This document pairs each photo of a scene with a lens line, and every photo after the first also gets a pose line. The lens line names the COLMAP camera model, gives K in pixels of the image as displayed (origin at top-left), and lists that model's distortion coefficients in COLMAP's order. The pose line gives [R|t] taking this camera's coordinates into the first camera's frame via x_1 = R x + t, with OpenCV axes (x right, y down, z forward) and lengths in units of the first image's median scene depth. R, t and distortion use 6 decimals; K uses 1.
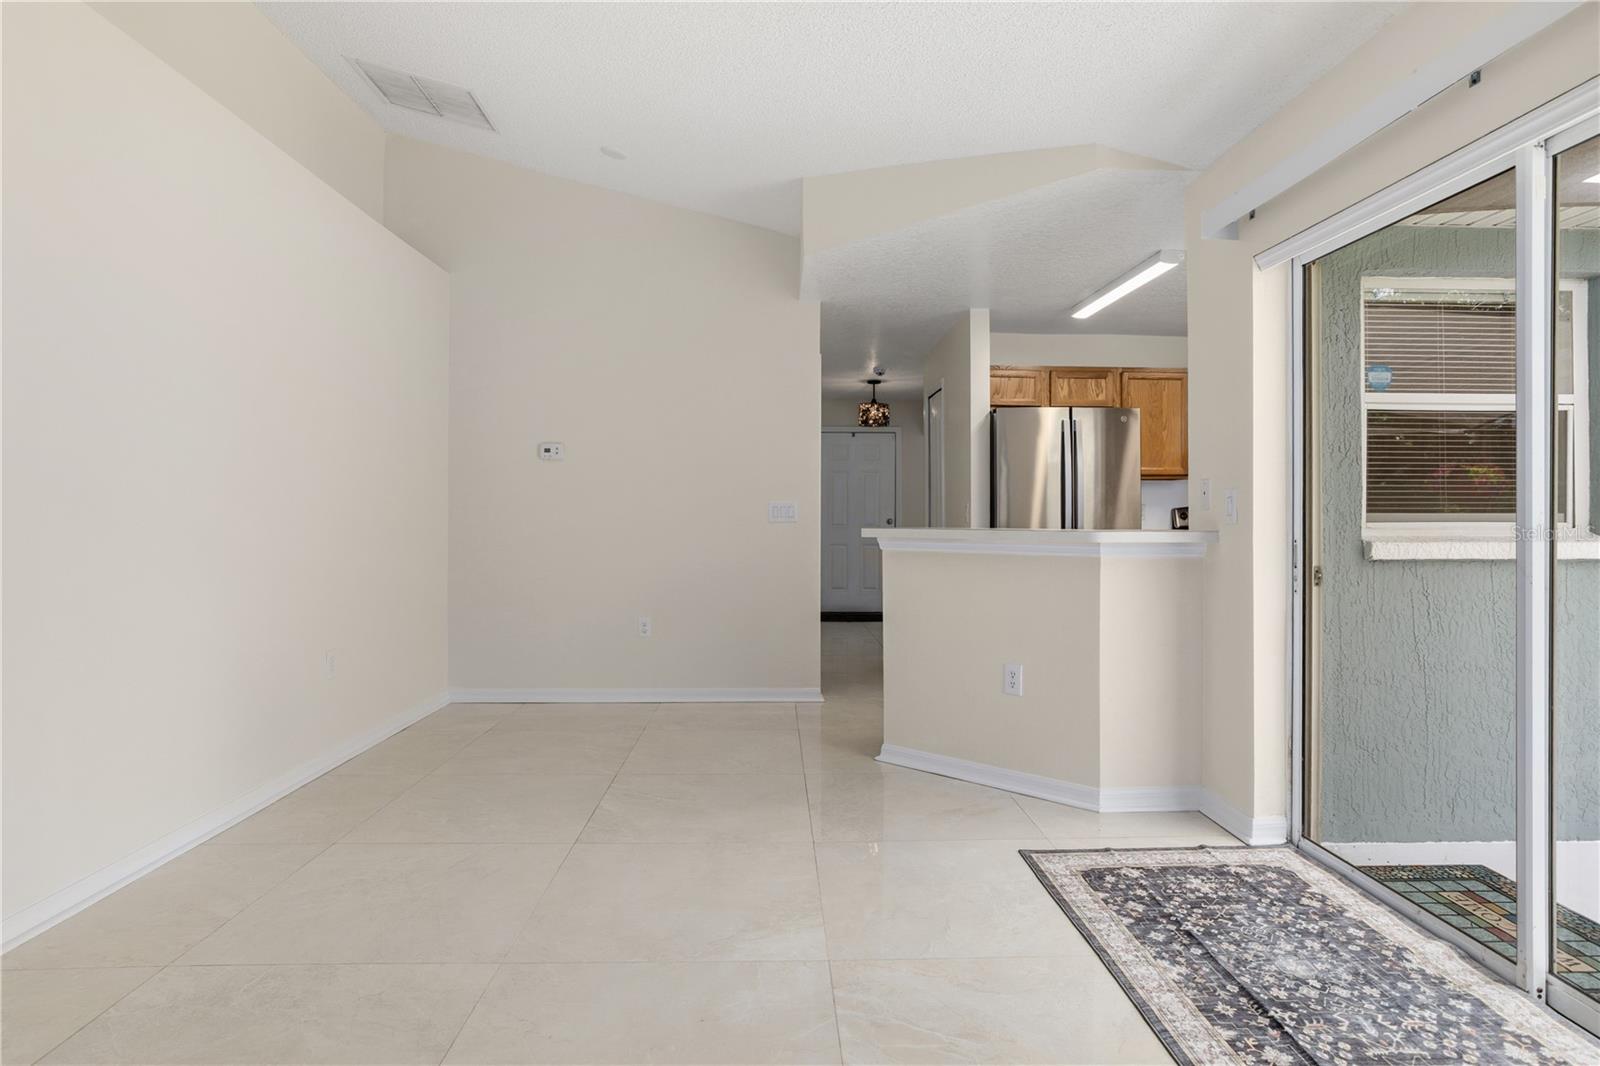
lens RADIAL K [[878.9, 0, 789.5], [0, 878.9, 511.4], [0, 0, 1]] dist [-0.048202, 0.026923]
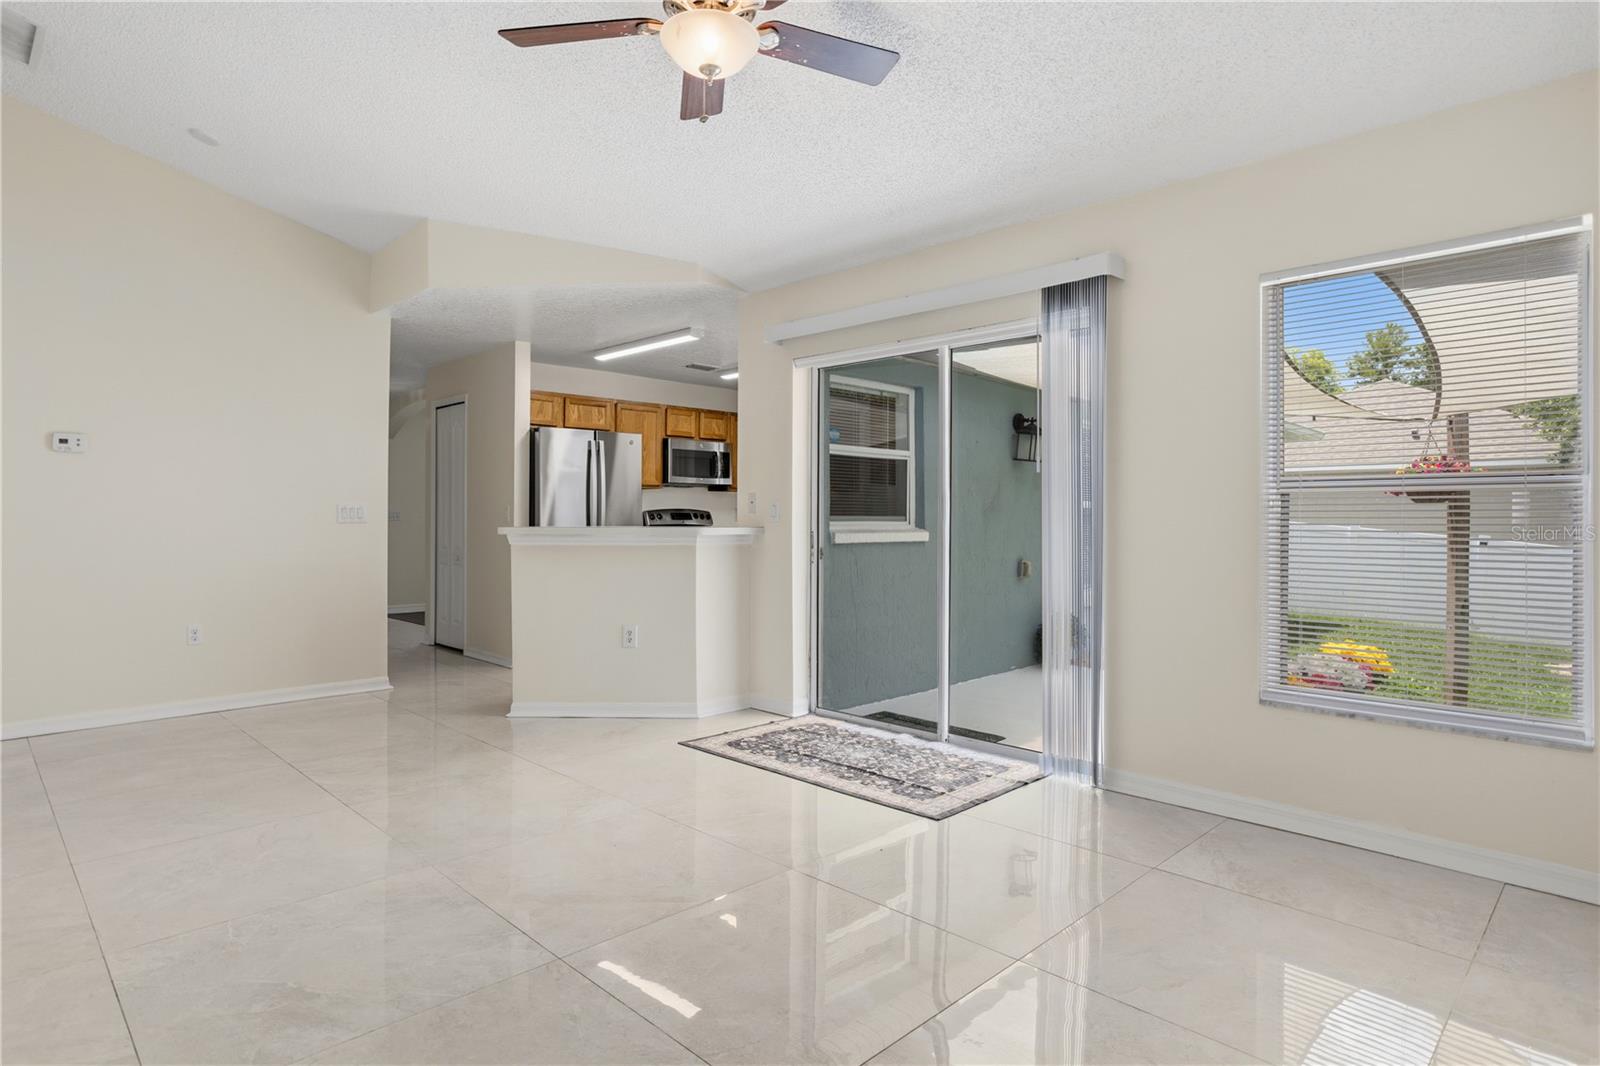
lens RADIAL K [[878.9, 0, 802.7], [0, 878.9, 520.8], [0, 0, 1]] dist [-0.048202, 0.026923]
pose [[0.729880, -0.001697, 0.683573, -0.532044], [-0.005362, 0.999952, 0.008209, -0.002034], [-0.683554, -0.009657, 0.729836, -0.204820]]
